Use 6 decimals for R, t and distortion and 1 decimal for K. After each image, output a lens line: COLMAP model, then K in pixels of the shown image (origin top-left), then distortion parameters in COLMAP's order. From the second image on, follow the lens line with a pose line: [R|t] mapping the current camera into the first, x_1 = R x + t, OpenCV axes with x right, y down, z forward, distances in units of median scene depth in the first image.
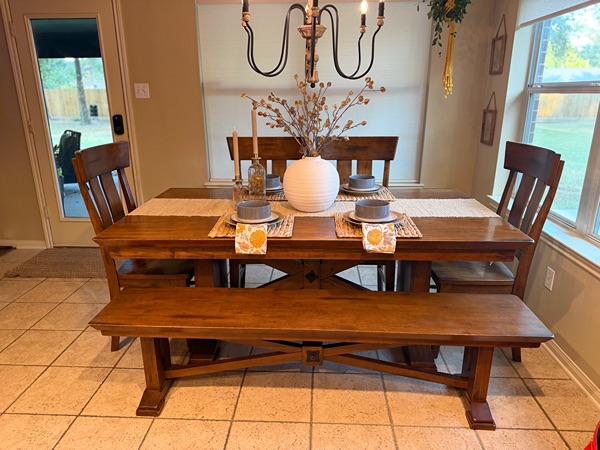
lens RADIAL K [[425.2, 0, 302.0], [0, 425.2, 224.7], [0, 0, 1]] dist [0.000097, -0.008353]
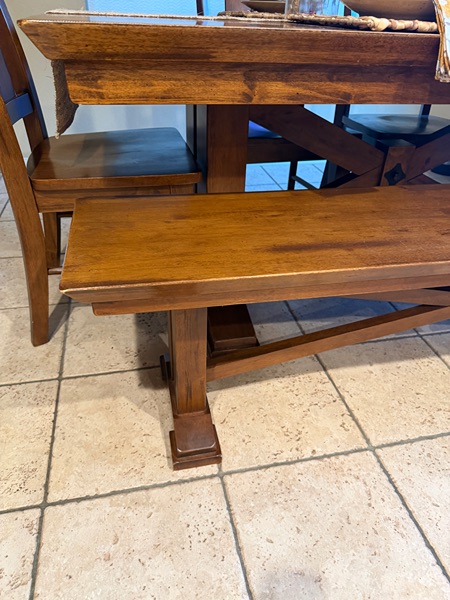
lens RADIAL K [[425.2, 0, 223.7], [0, 425.2, 303.2], [0, 0, 1]] dist [0.000097, -0.008353]
pose [[0.966305, -0.106495, 0.234337, -0.421952], [0.037188, 0.958607, 0.282294, 0.143066], [-0.254700, -0.264068, 0.930267, 0.602957]]
